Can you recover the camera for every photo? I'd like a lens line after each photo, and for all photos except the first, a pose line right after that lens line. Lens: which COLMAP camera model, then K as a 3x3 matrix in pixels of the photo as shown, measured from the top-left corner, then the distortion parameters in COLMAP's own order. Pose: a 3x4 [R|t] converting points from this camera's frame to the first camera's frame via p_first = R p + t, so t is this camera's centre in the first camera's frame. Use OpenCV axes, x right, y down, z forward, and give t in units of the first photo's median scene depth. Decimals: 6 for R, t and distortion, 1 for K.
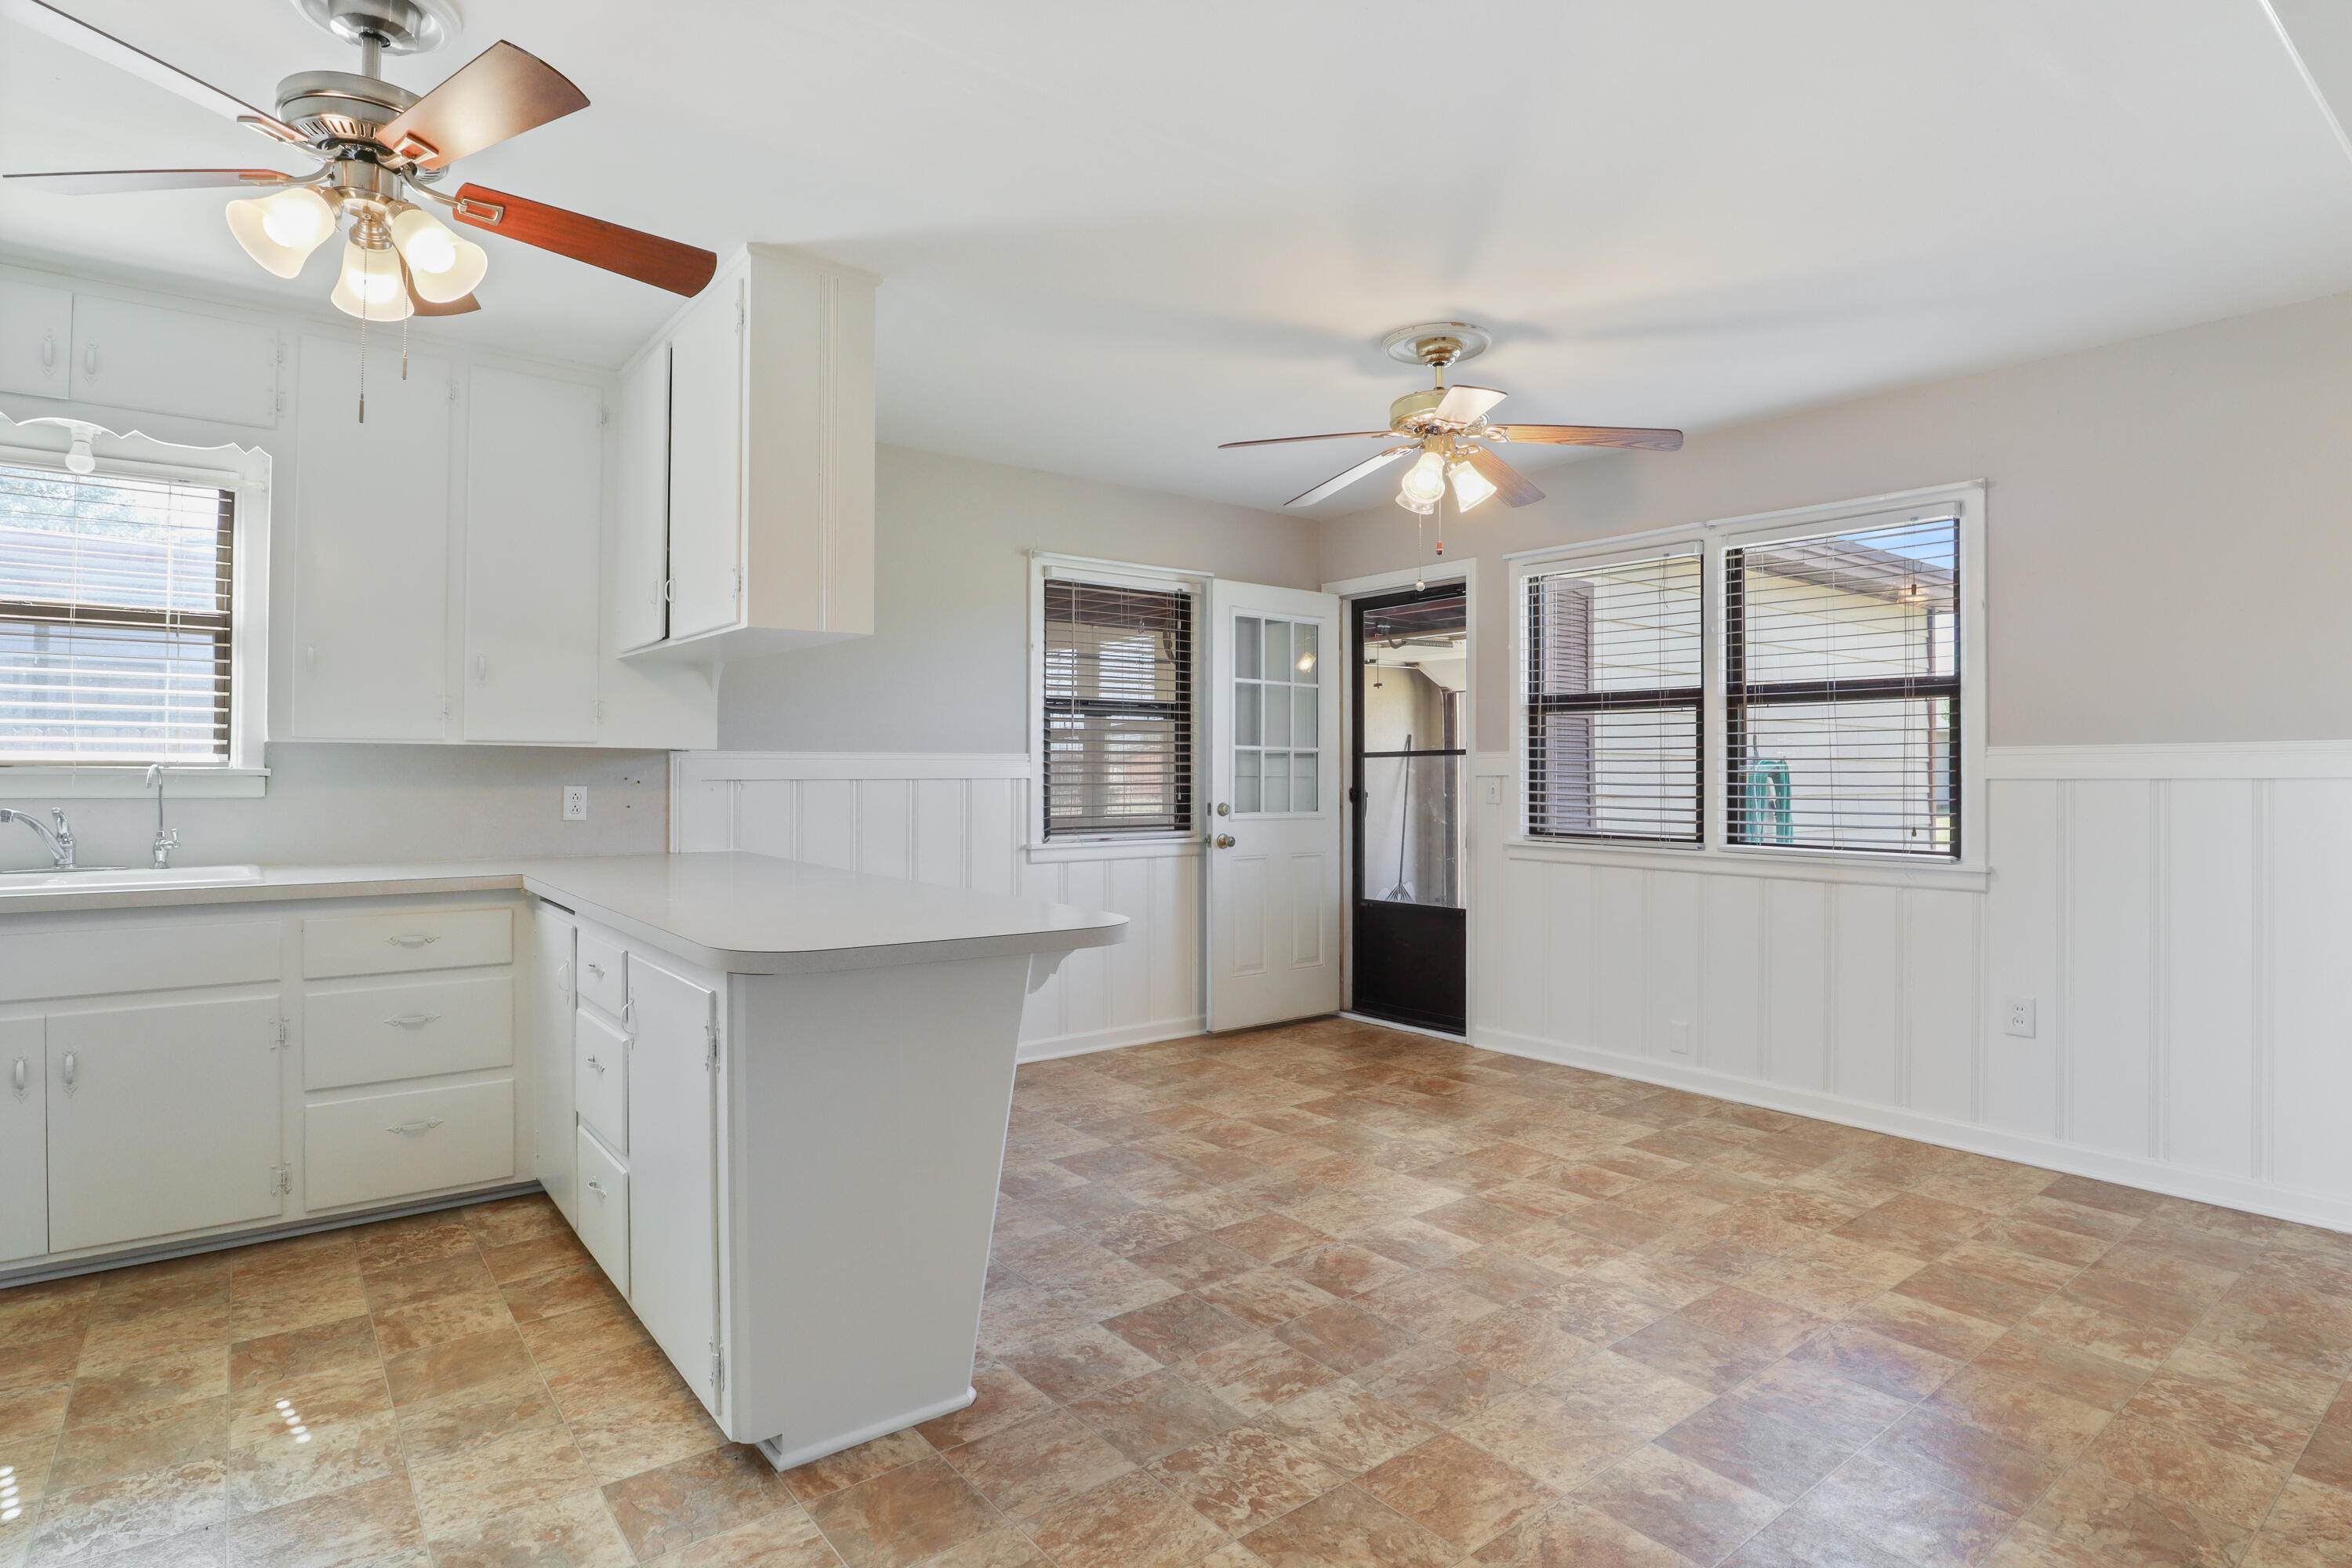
lens RADIAL K [[1228.1, 0, 1179.2], [0, 1228.1, 762.5], [0, 0, 1]] dist [-0.037394, 0.006801]
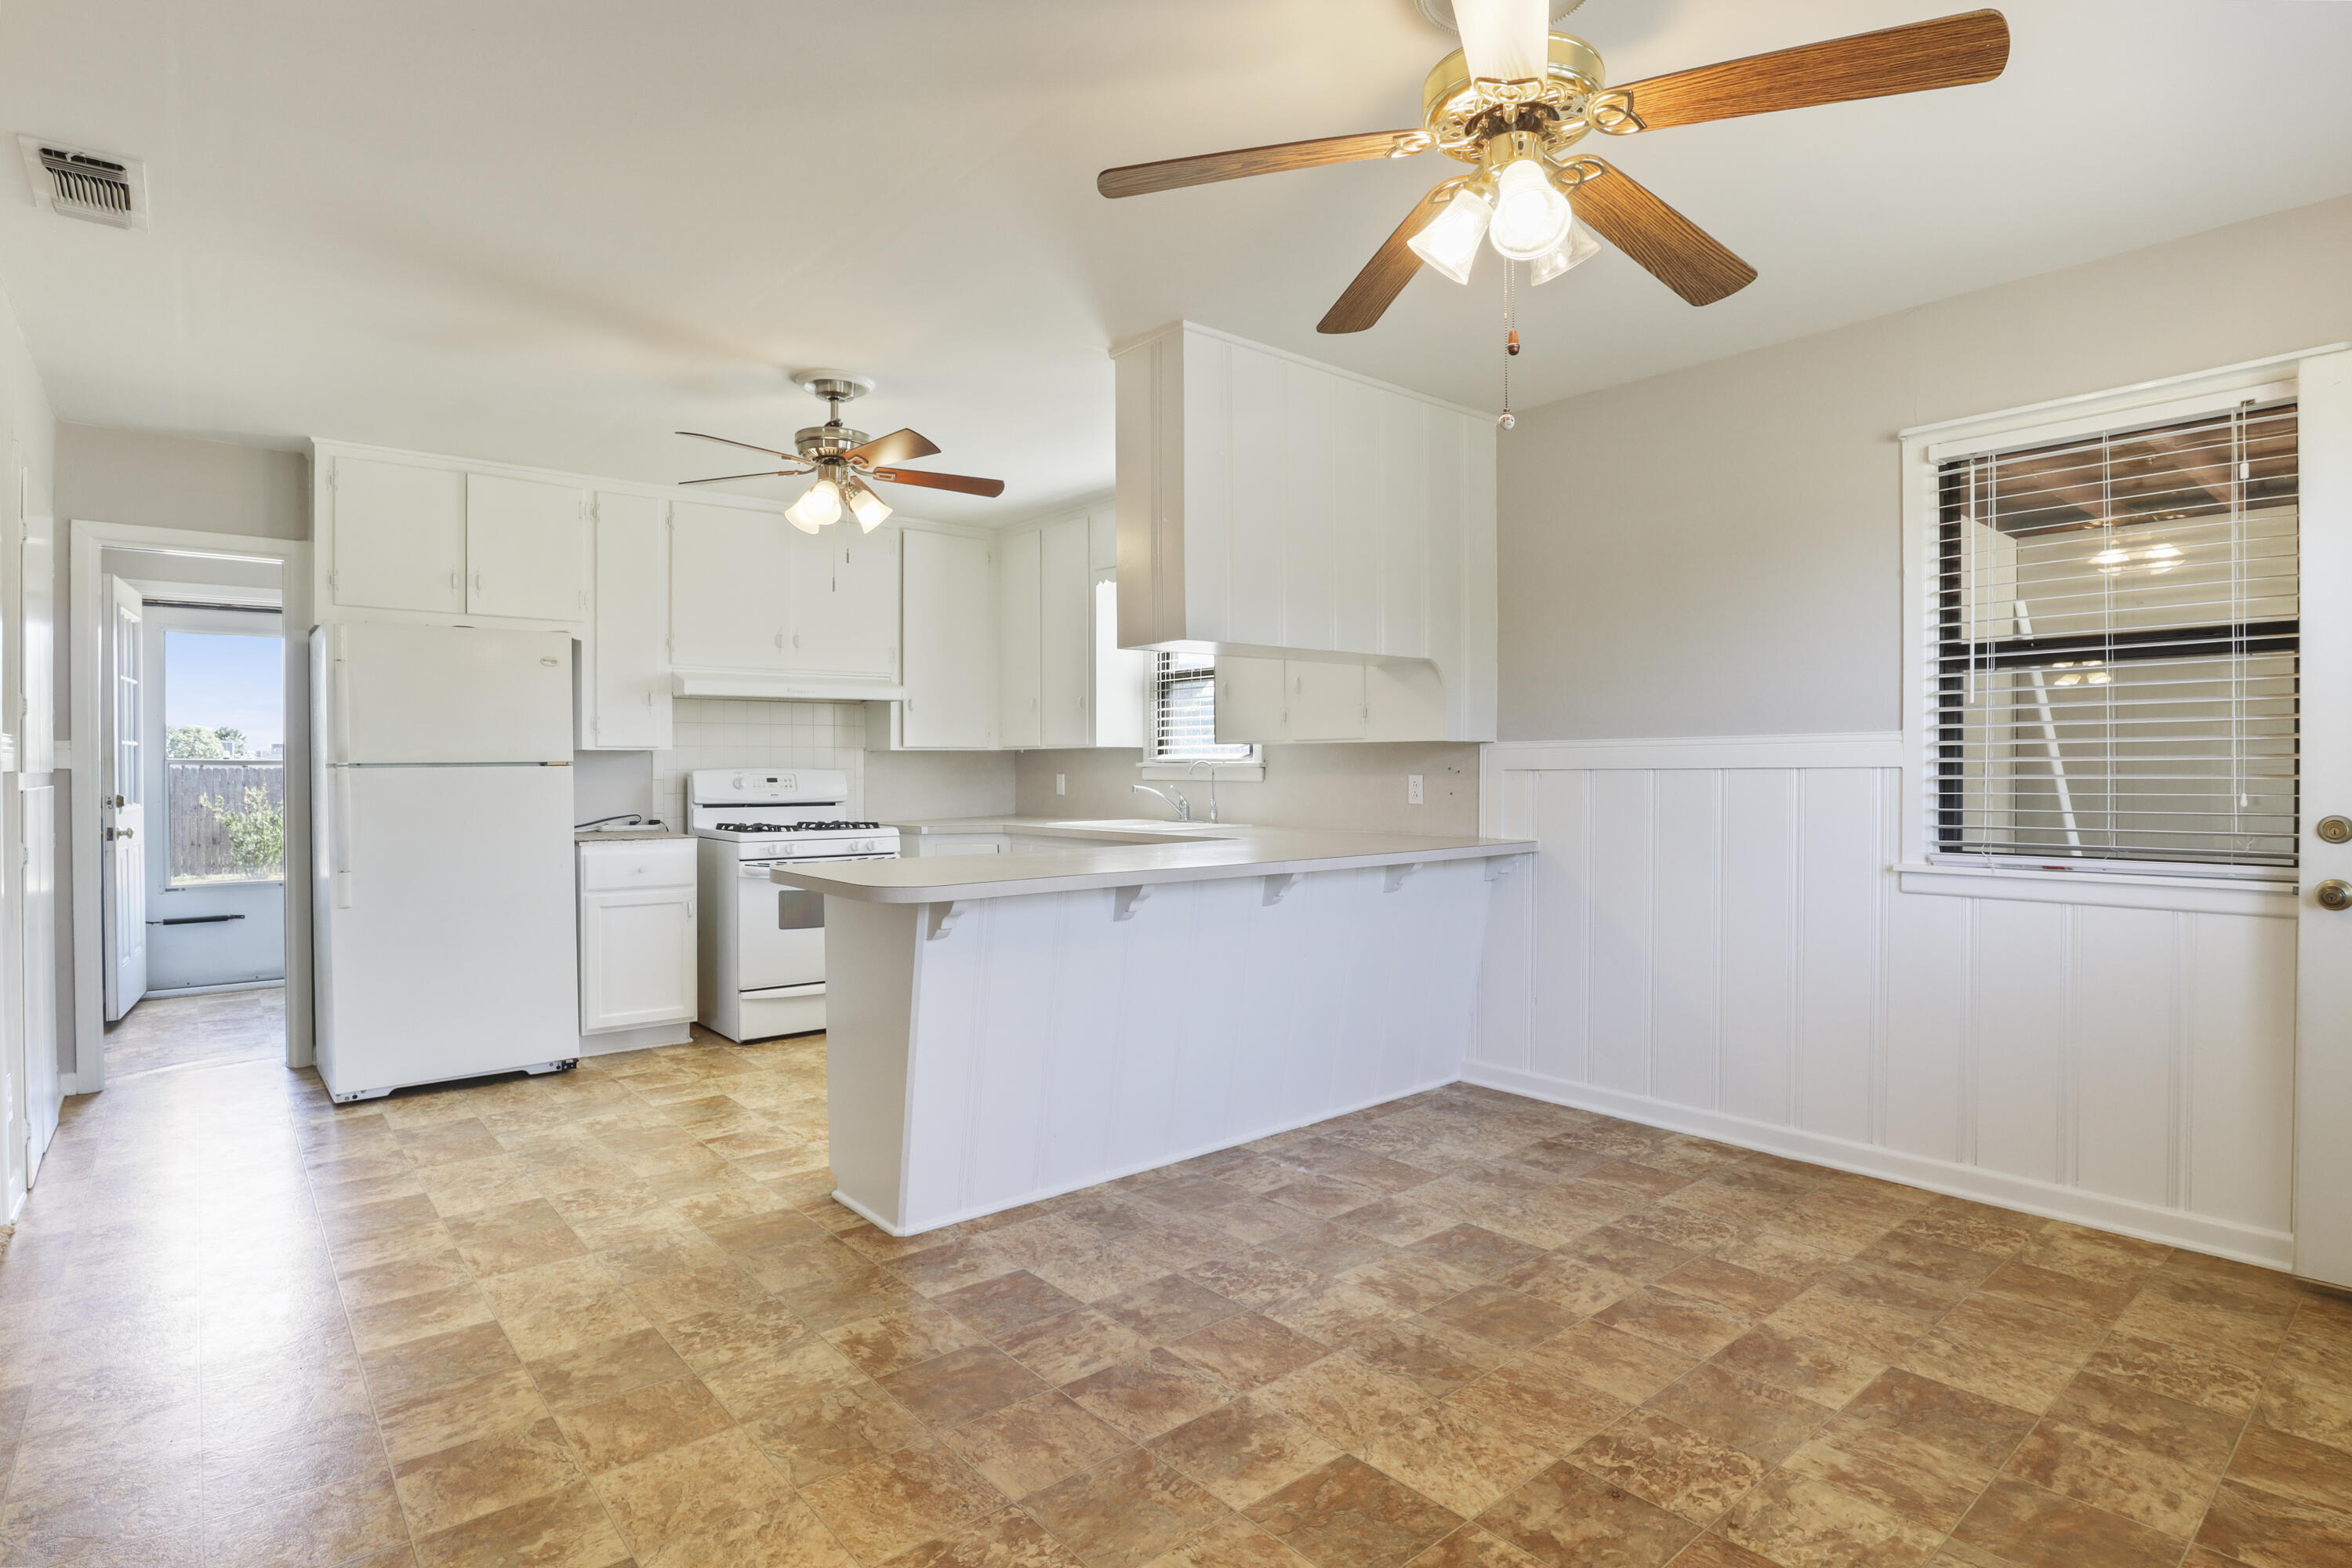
lens RADIAL K [[1187.9, 0, 1177.7], [0, 1187.9, 780.5], [0, 0, 1]] dist [-0.041512, 0.008702]
pose [[0.036076, 0.006962, -0.999325, 0.751115], [0.012998, 0.999888, 0.007435, 0.015608], [0.999265, -0.013258, 0.035981, 0.846822]]
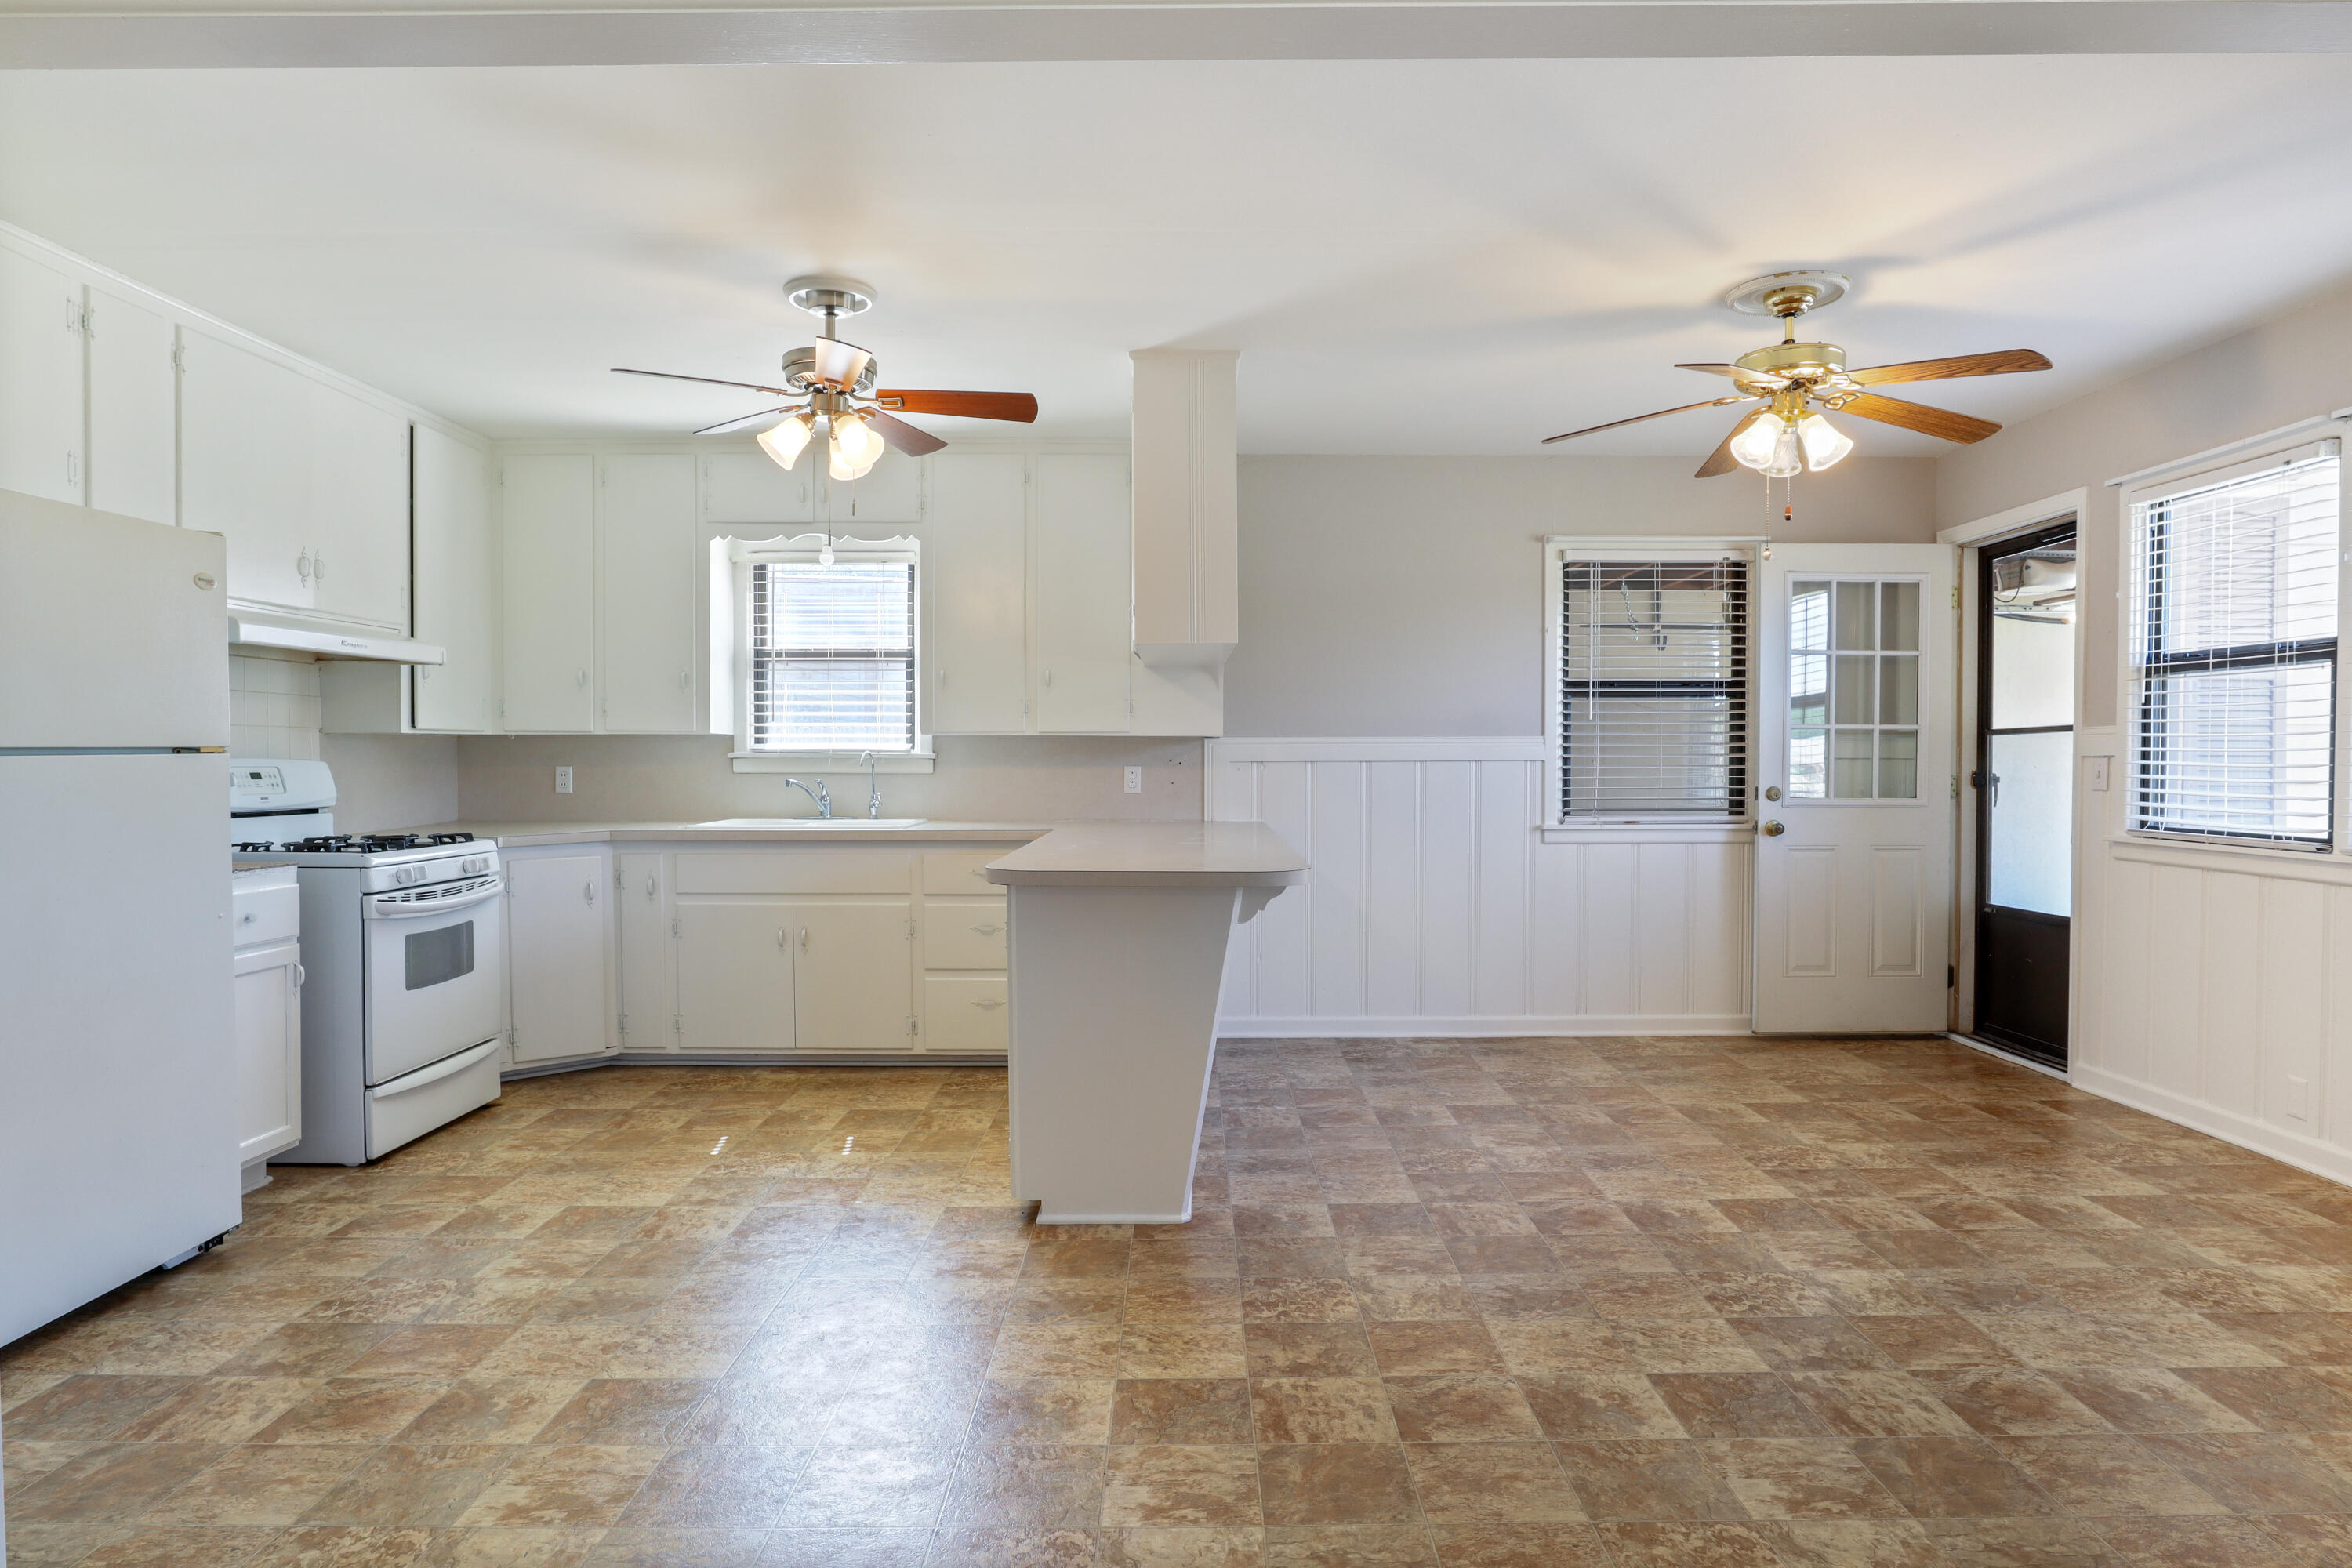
lens RADIAL K [[1363.5, 0, 1181.1], [0, 1363.5, 791.5], [0, 0, 1]] dist [-0.031909, 0.010739]
pose [[0.786627, 0.012229, -0.617307, 0.500457], [0.008003, 0.999518, 0.029999, 0.003893], [0.617376, -0.028538, 0.786150, -0.114039]]
